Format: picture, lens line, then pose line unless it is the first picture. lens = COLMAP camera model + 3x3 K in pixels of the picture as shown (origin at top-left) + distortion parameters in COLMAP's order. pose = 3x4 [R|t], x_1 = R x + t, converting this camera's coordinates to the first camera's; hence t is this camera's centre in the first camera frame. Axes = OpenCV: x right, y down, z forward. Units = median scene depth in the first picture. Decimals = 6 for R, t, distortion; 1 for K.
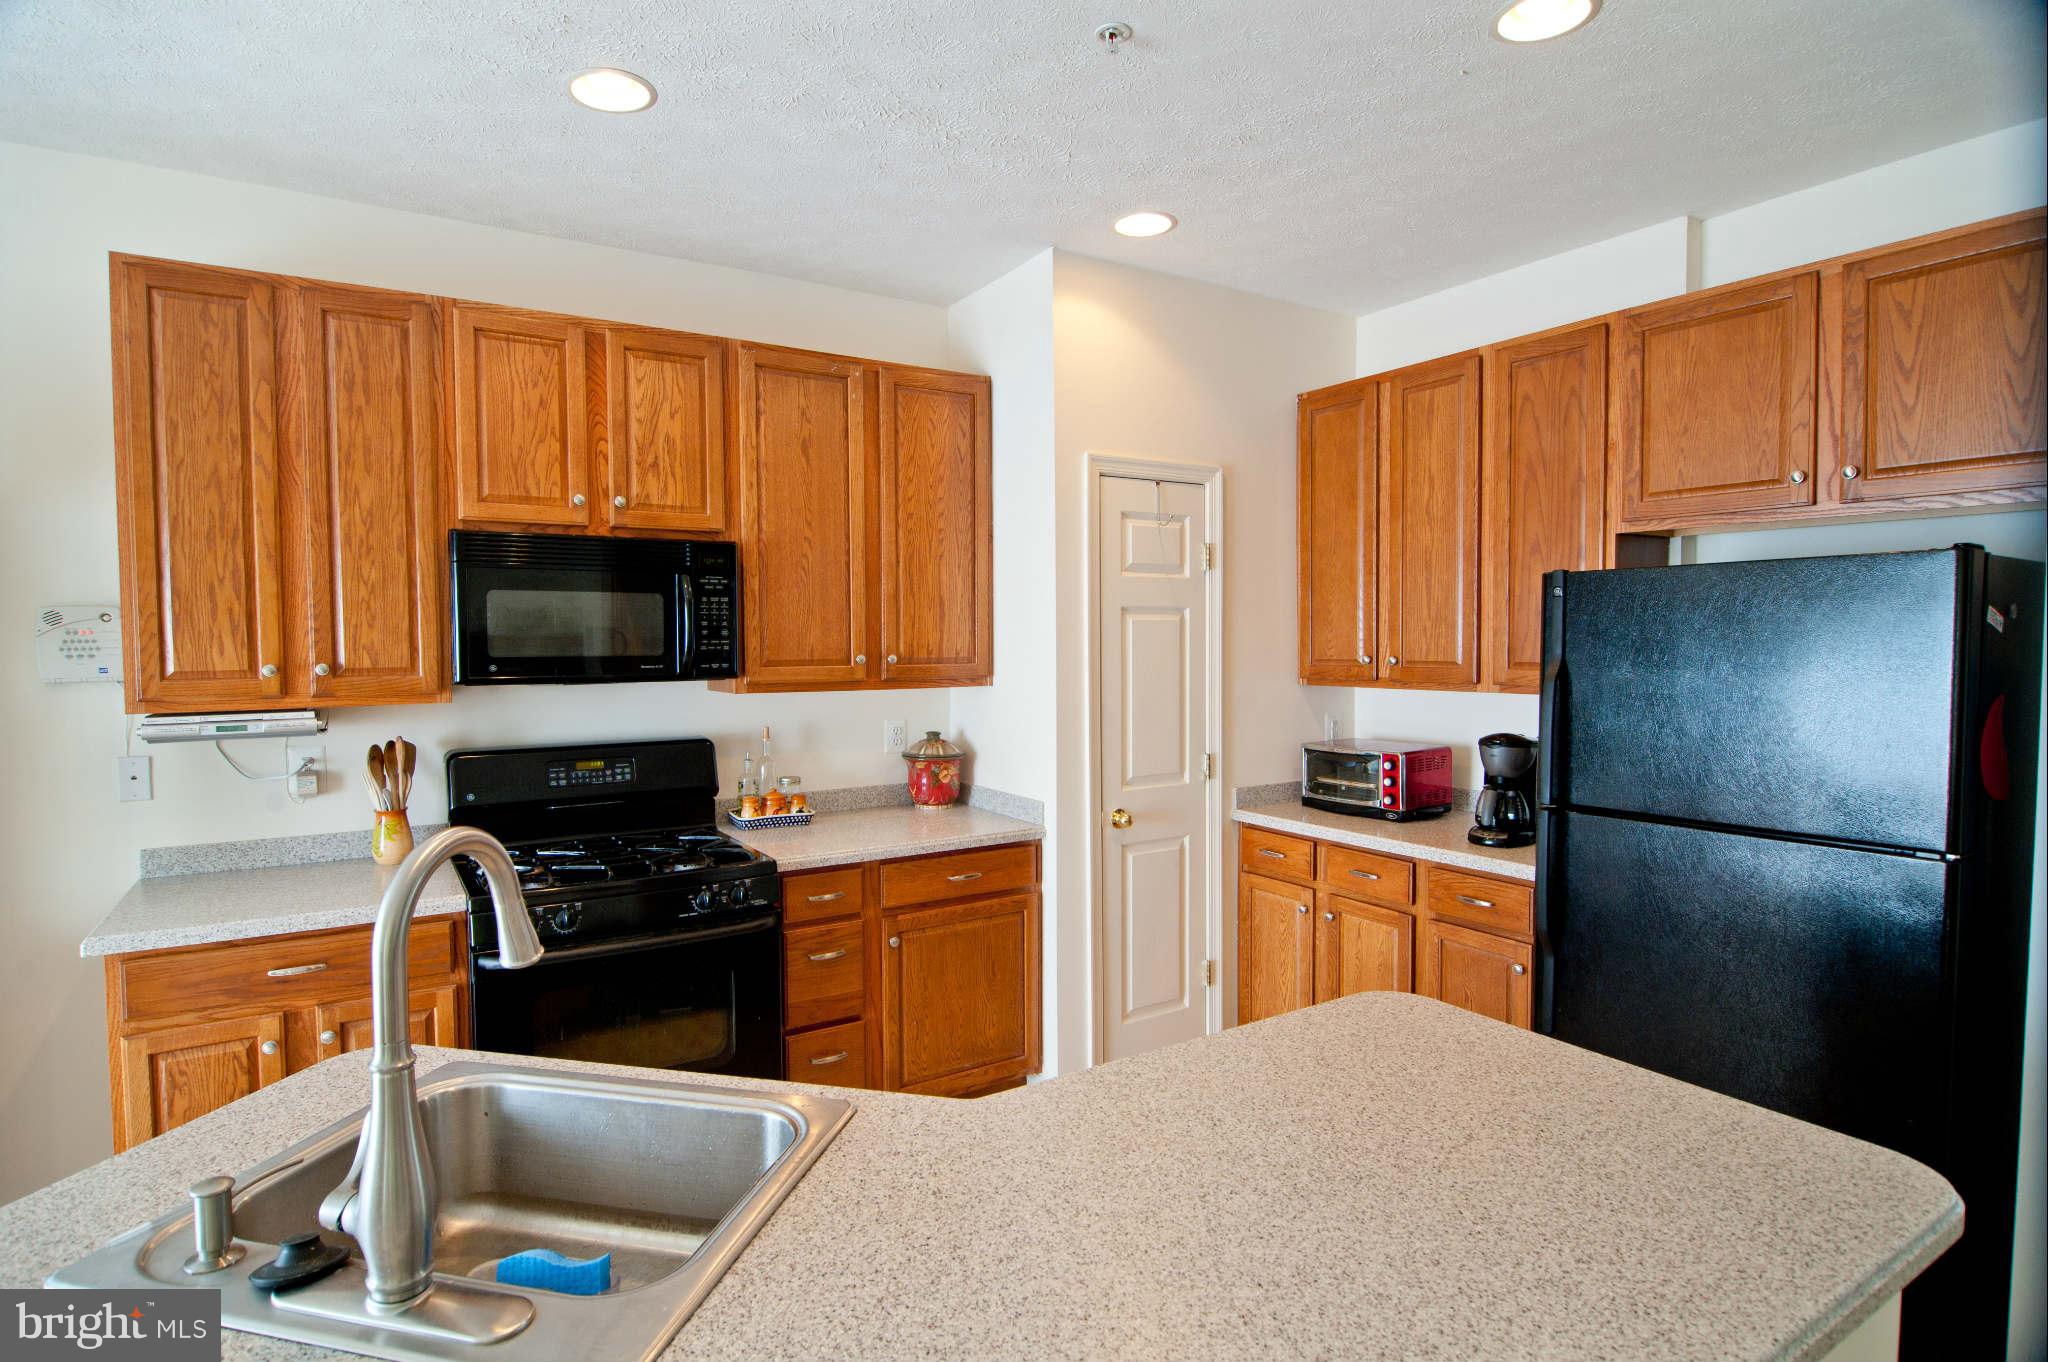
lens RADIAL K [[1048.6, 0, 994.5], [0, 1048.6, 684.4], [0, 0, 1]] dist [-0.006533, -0.004757]
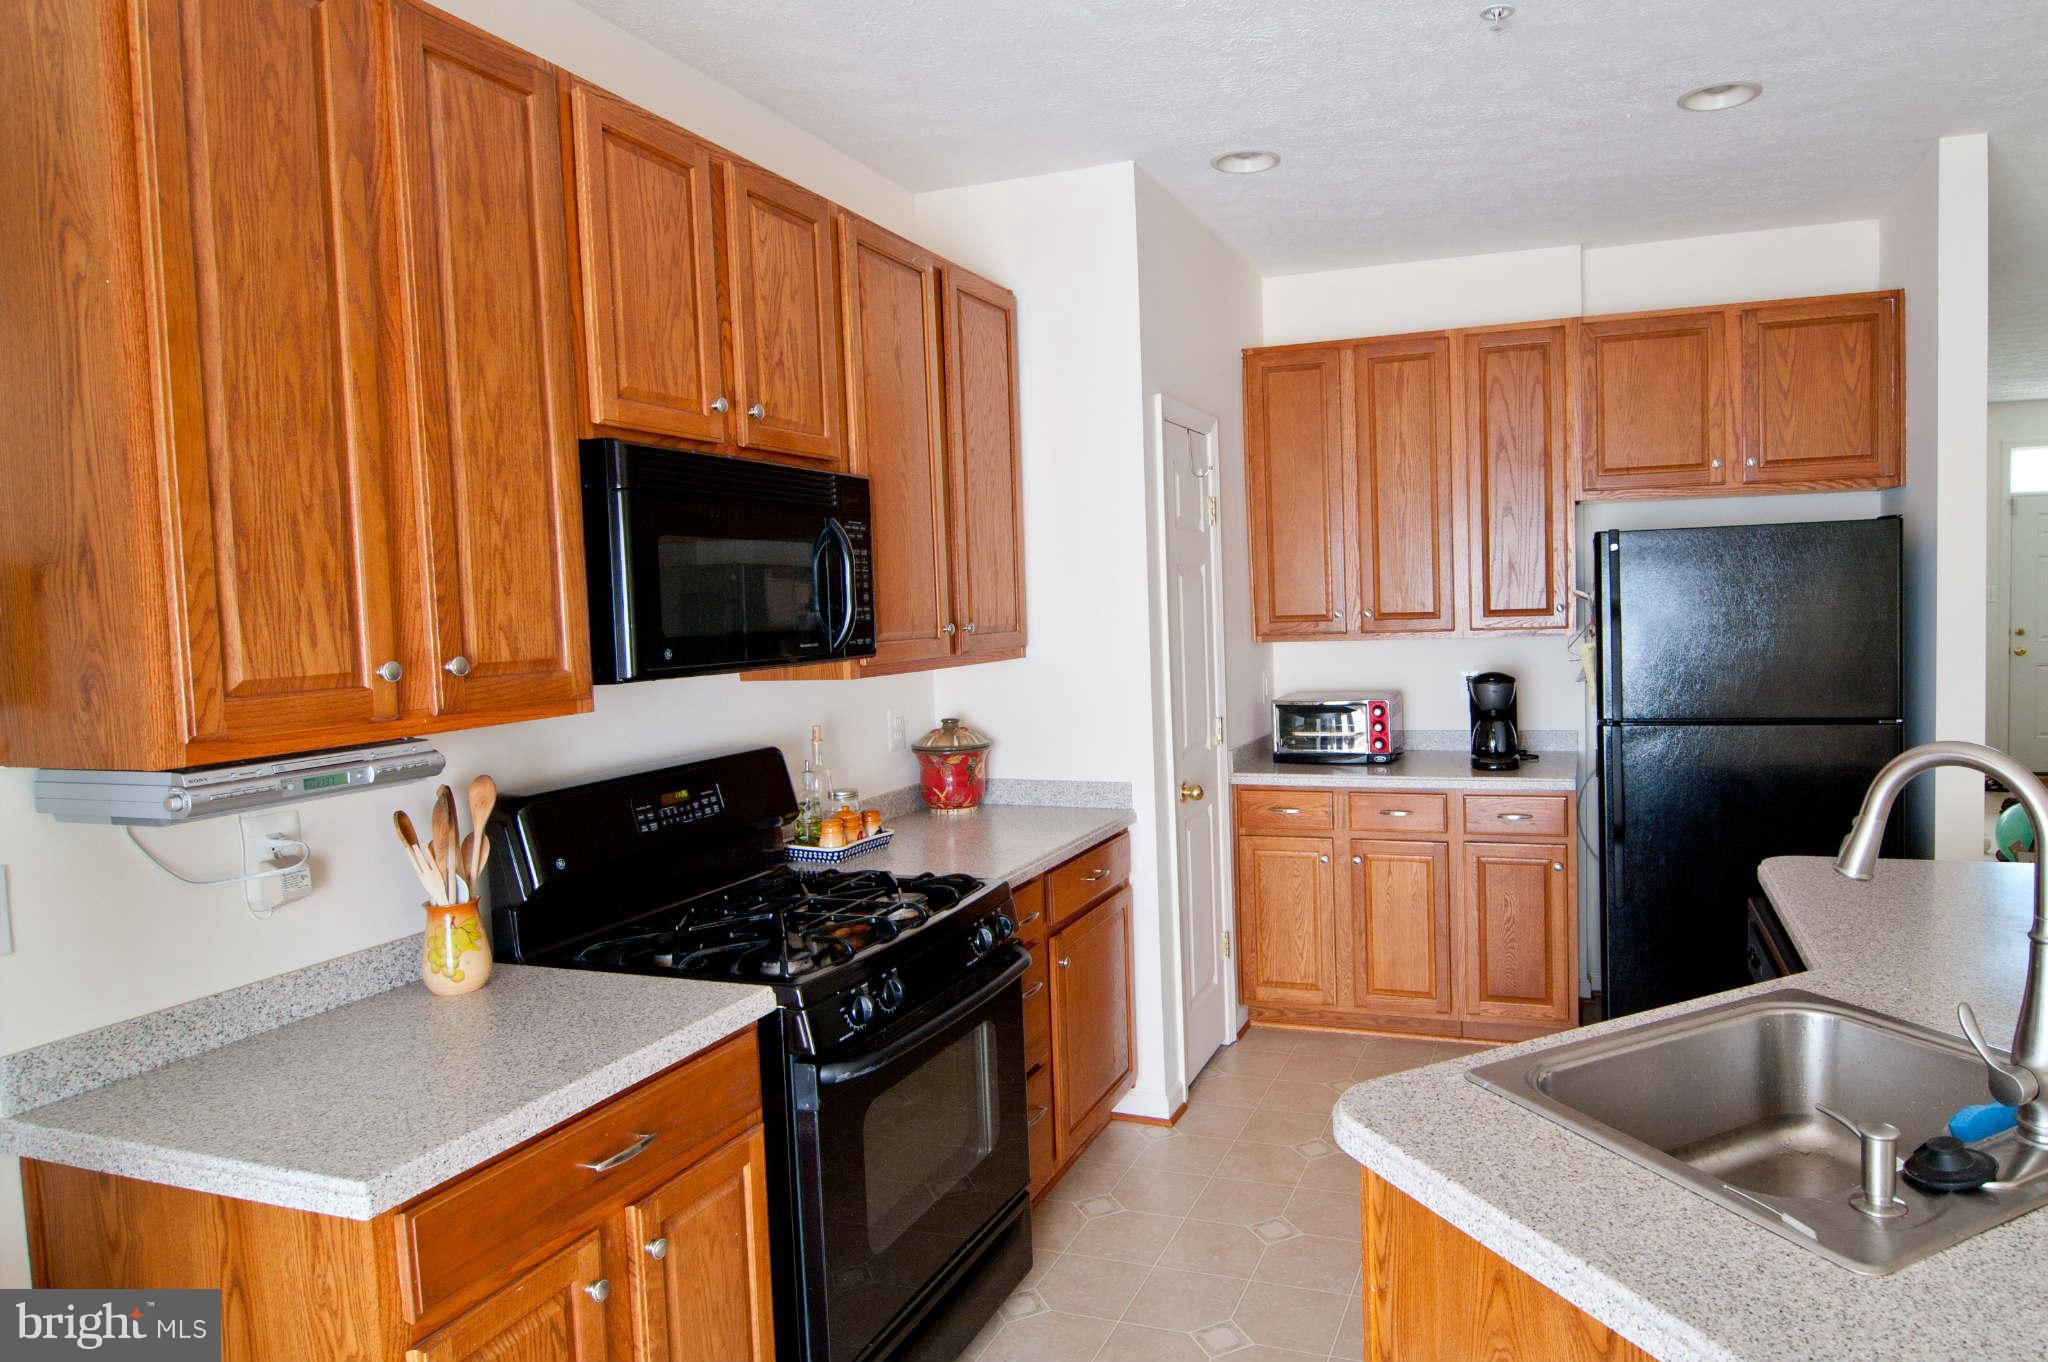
lens RADIAL K [[1243.7, 0, 1184.9], [0, 1243.7, 673.7], [0, 0, 1]] dist [-0.017378, 0.001133]
pose [[0.765238, -0.059003, 0.641038, -0.671101], [0.056417, 0.998106, 0.024520, -0.003648], [-0.641271, 0.017402, 0.767117, 0.180012]]
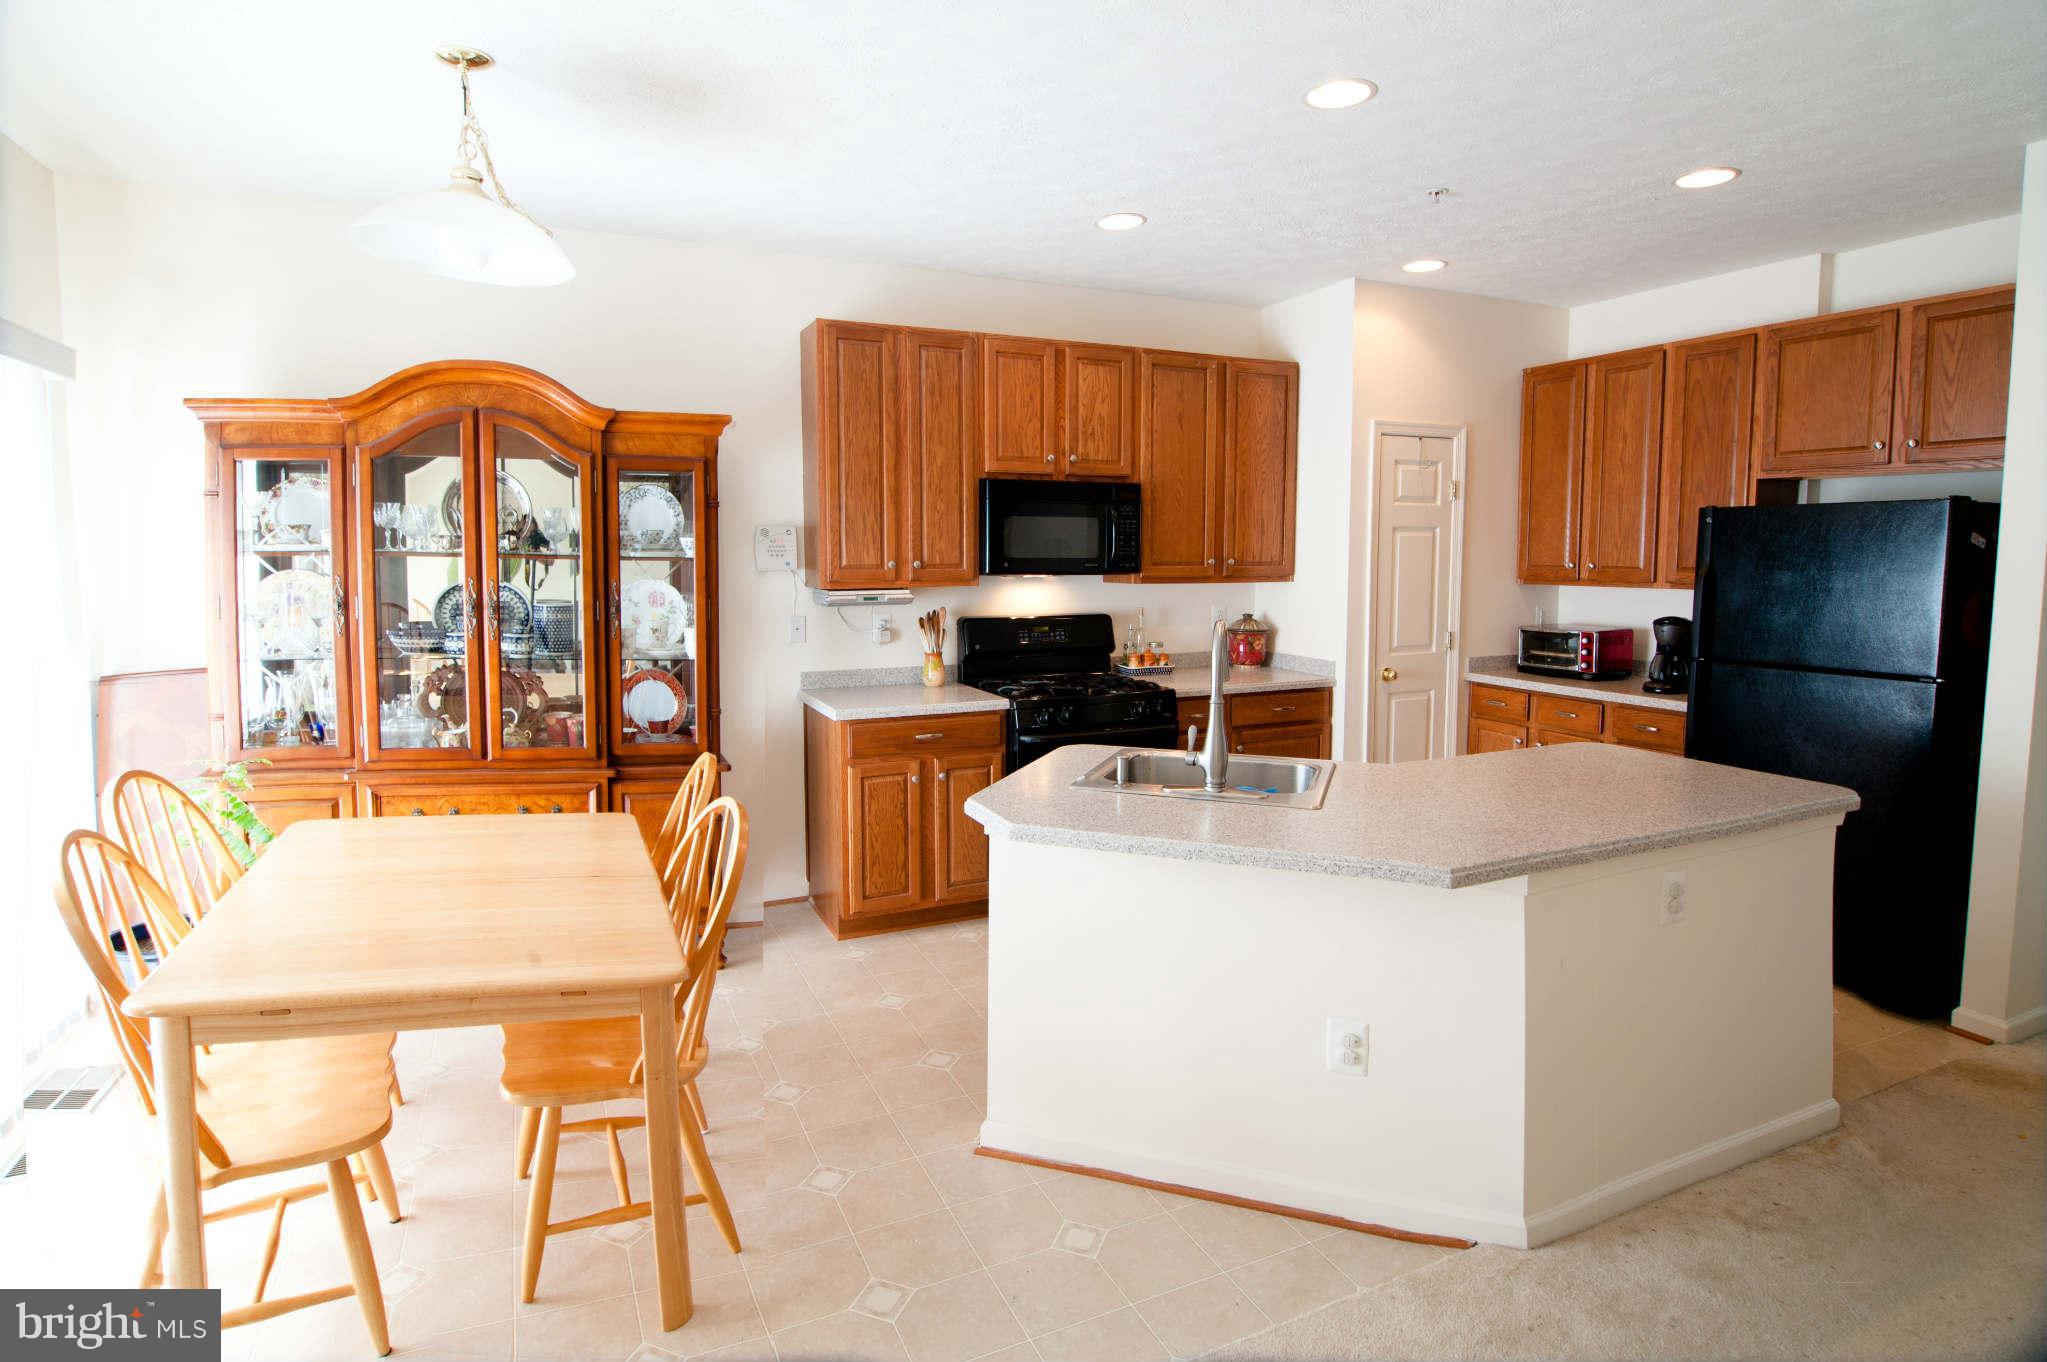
lens RADIAL K [[1048.1, 0, 1033.9], [0, 1048.1, 639.4], [0, 0, 1]] dist [-0.006533, -0.004757]
pose [[0.993355, 0.016007, -0.113970, -0.230718], [-0.011076, 0.998980, 0.043764, 0.026098], [0.114554, -0.042211, 0.992520, -0.552460]]
